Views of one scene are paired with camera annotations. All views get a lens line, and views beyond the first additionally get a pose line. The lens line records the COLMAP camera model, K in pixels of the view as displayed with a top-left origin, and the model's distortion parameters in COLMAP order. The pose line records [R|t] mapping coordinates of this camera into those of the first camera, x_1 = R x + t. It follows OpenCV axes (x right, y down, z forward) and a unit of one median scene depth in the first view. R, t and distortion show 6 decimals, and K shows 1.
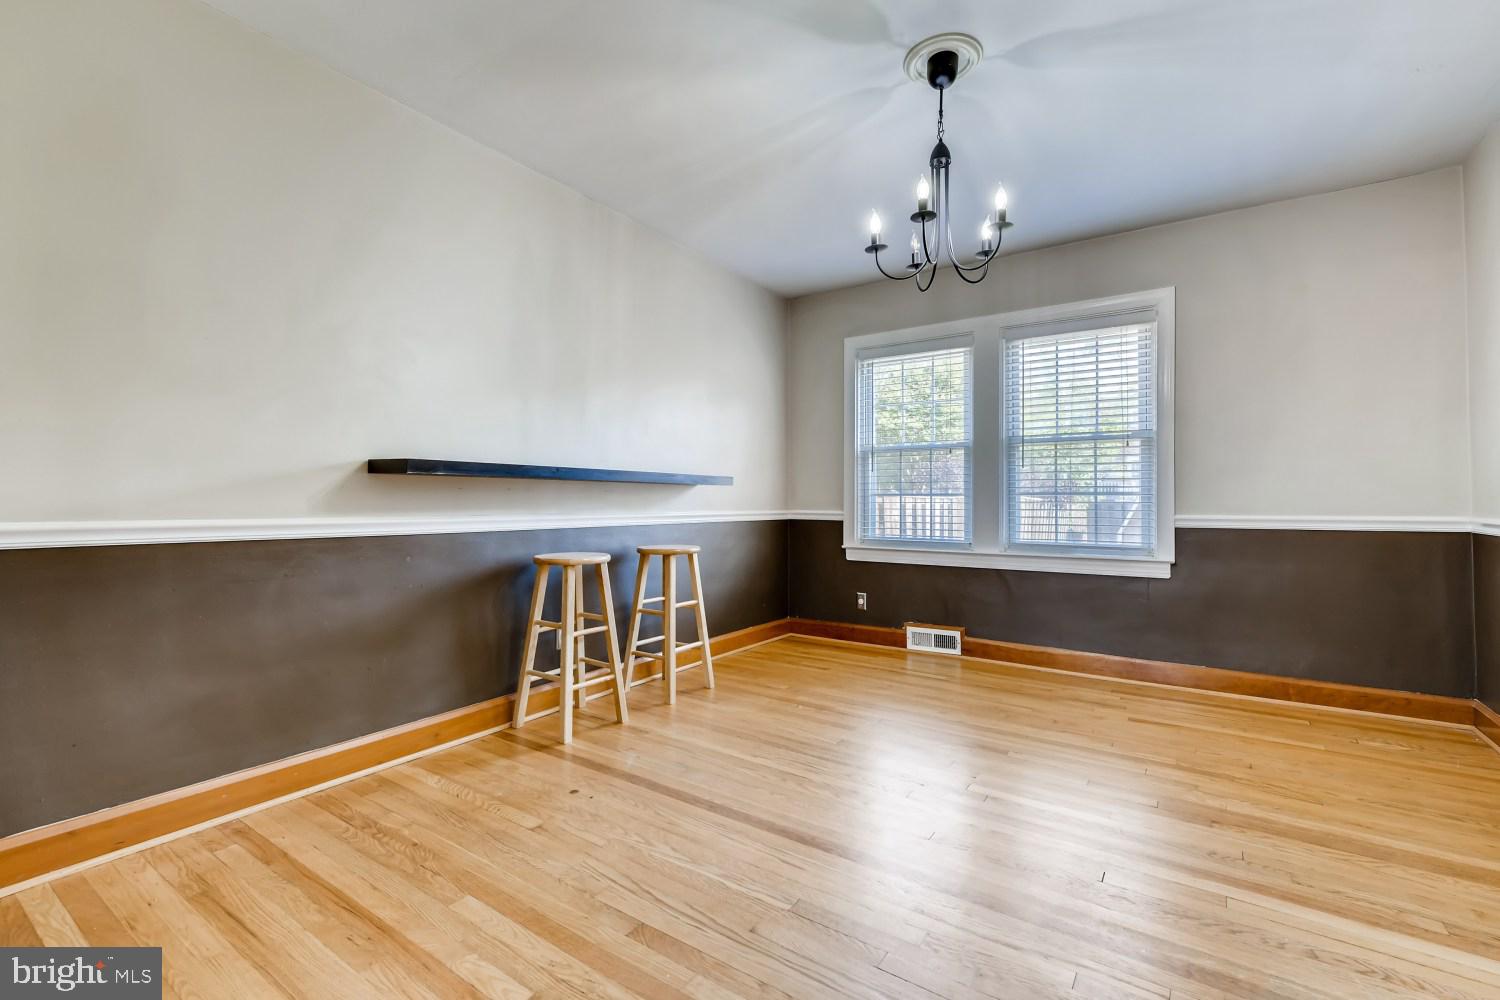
lens RADIAL K [[659.3, 0, 750.0], [0, 659.3, 500.0], [0, 0, 1]] dist [0.000331, 0.000010]
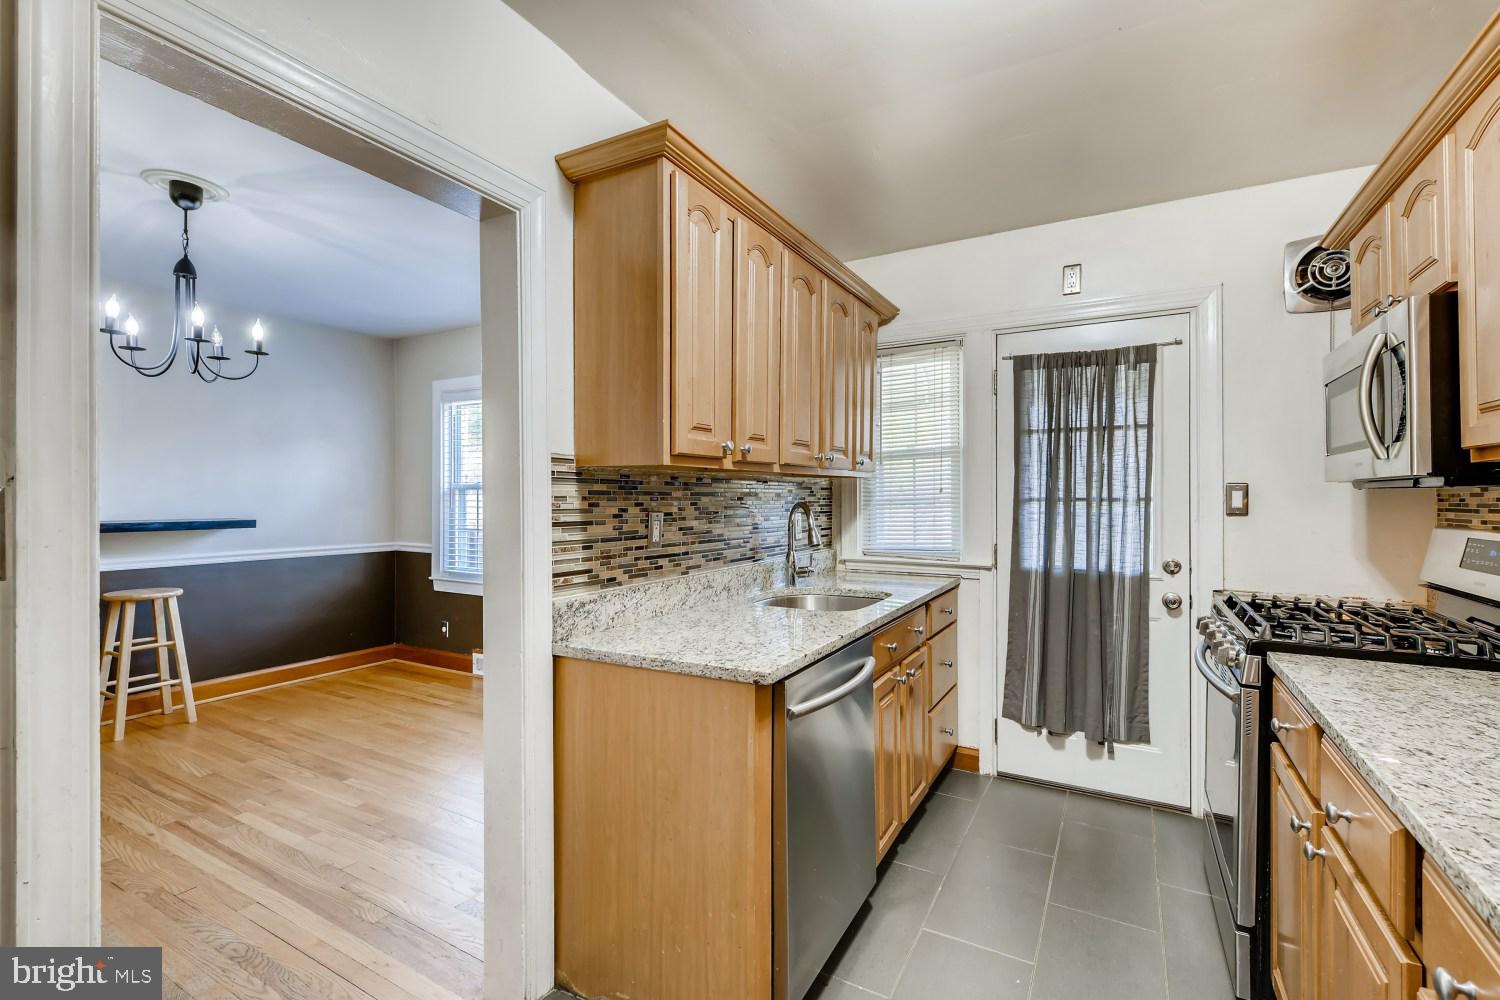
lens RADIAL K [[669.6, 0, 749.4], [0, 669.6, 511.9], [0, 0, 1]] dist [0.001852, -0.000239]
pose [[0.995519, -0.002906, 0.094520, 0.605467], [0.000577, 0.999696, 0.024658, -0.068843], [-0.094563, -0.024493, 0.995218, -0.135128]]
